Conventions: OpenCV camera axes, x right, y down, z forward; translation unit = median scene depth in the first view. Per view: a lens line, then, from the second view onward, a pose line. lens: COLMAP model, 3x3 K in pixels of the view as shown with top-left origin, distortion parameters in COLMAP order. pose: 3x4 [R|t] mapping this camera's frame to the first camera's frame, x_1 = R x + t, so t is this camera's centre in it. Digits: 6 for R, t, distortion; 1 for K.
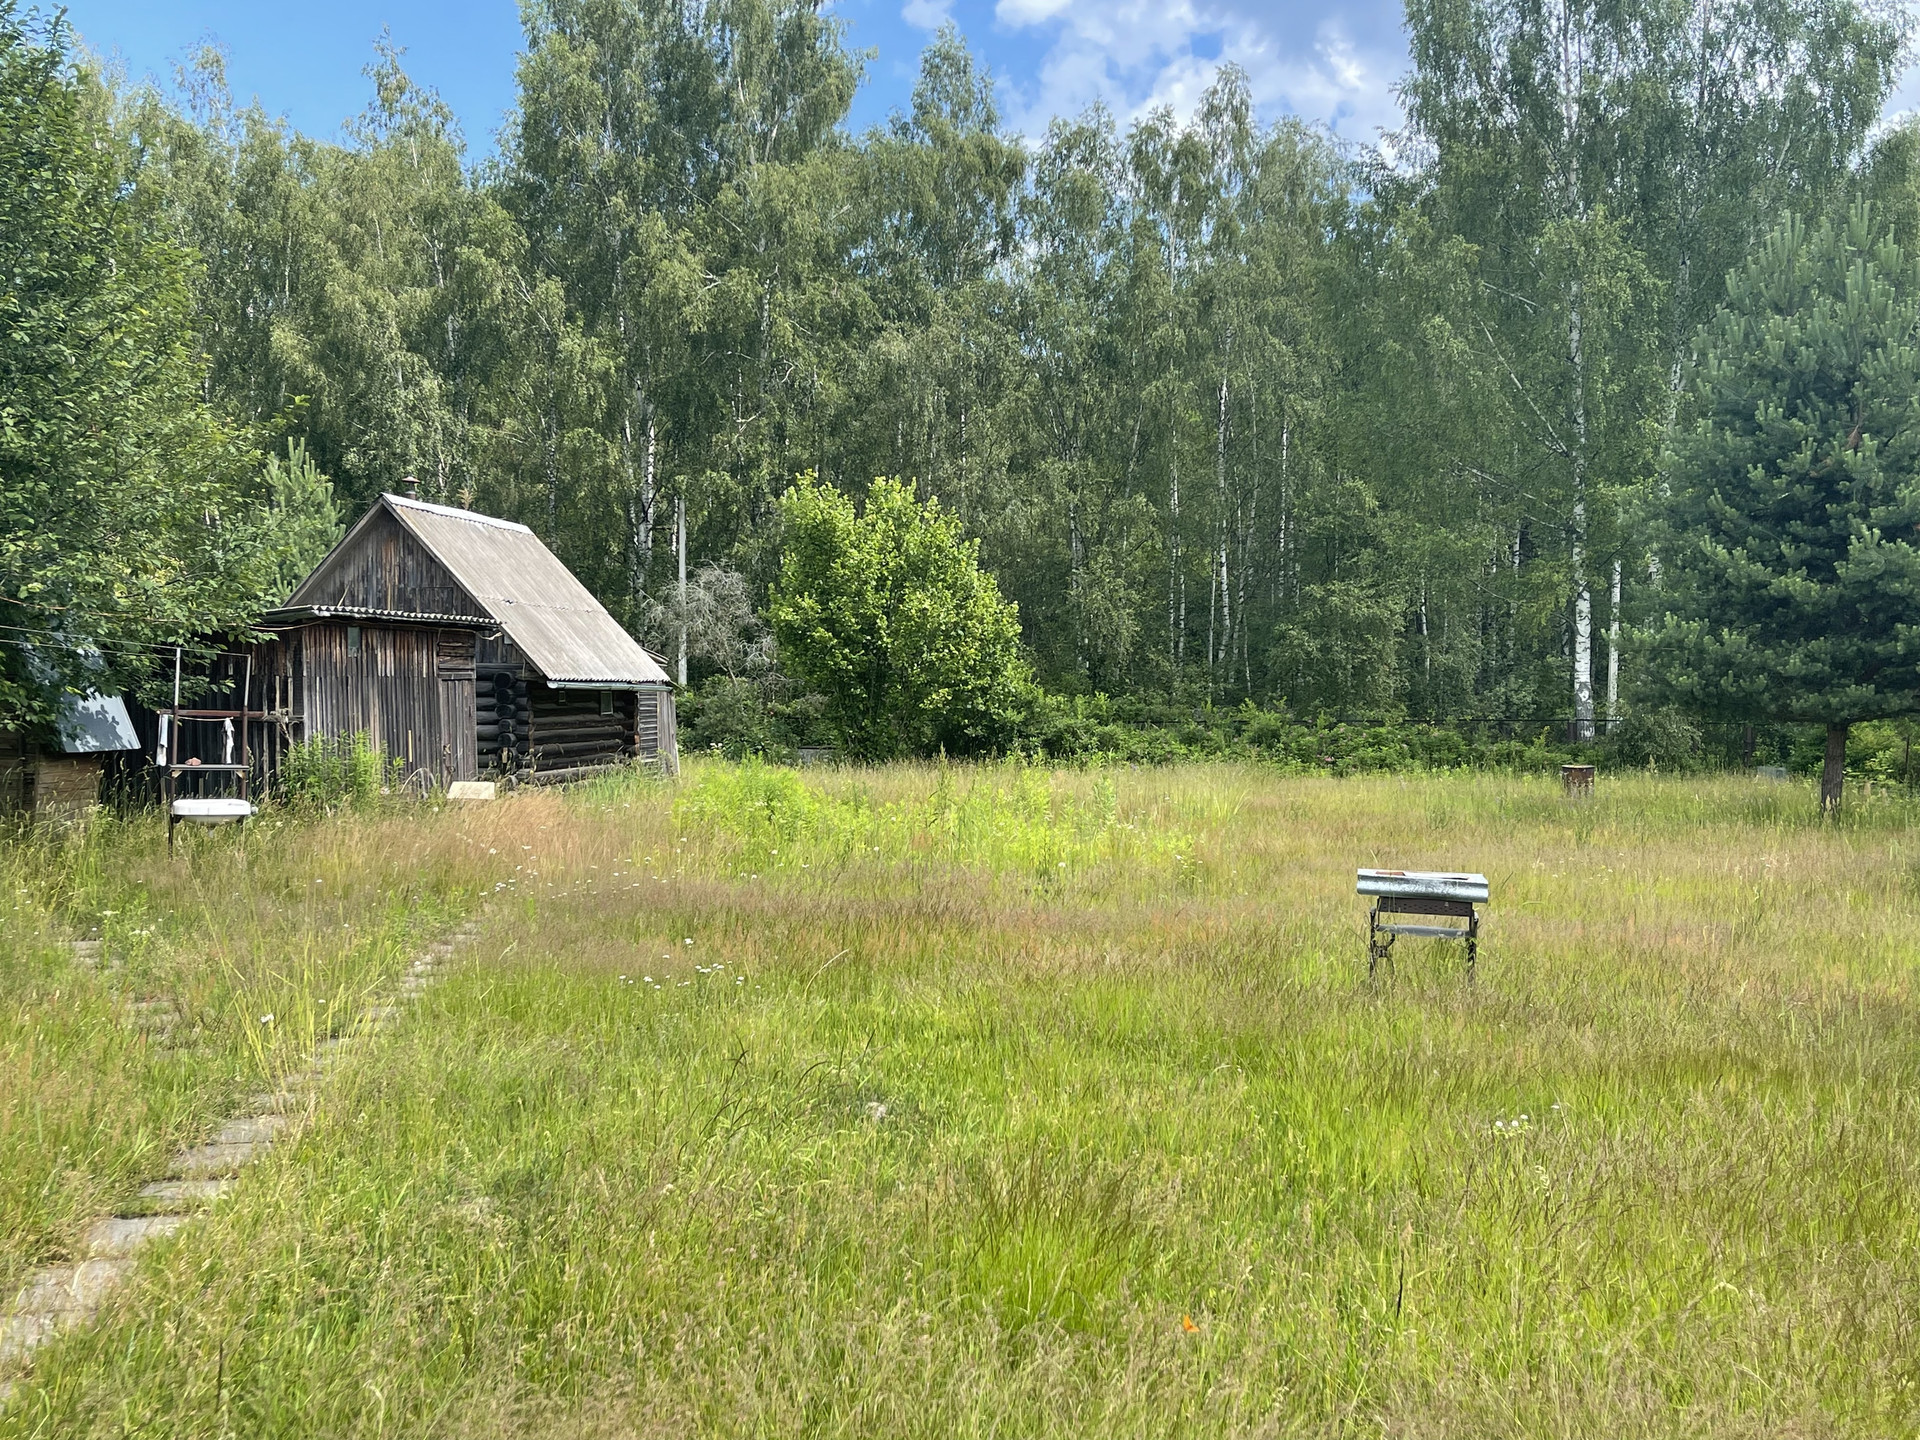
lens RADIAL K [[1907.6, 0, 951.0], [0, 1907.6, 725.4], [0, 0, 1]] dist [0.018910, 0.000000]
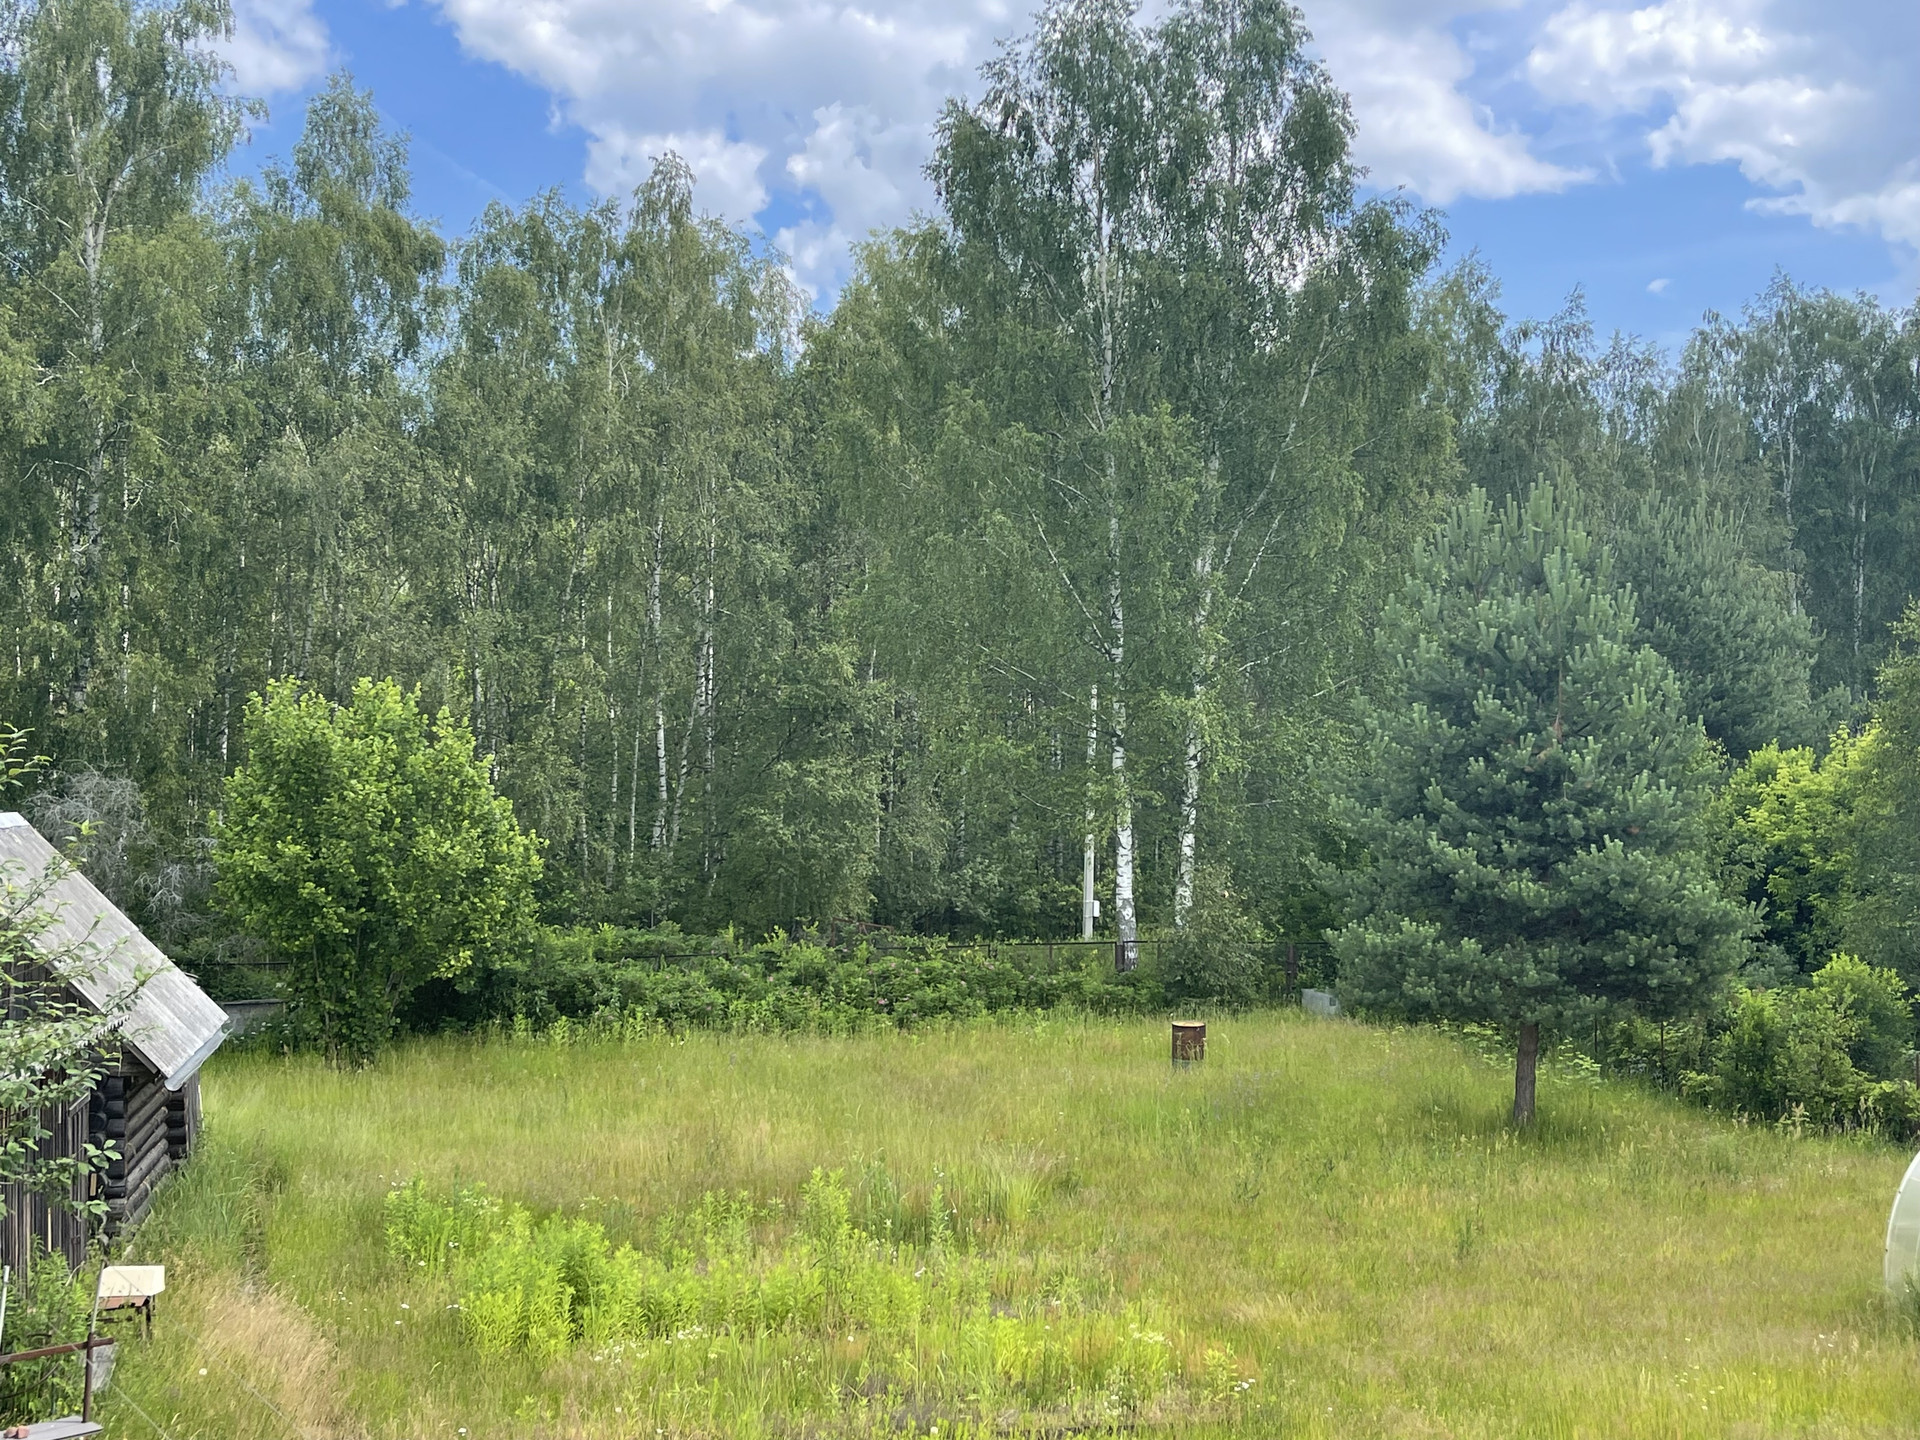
lens RADIAL K [[2193.6, 0, 983.8], [0, 2193.6, 678.3], [0, 0, 1]] dist [0.051787, 0.000000]
pose [[0.923002, 0.014242, 0.384531, -0.142678], [0.006755, 0.998561, -0.053197, -0.074247], [-0.384735, 0.051698, 0.921578, 0.051036]]
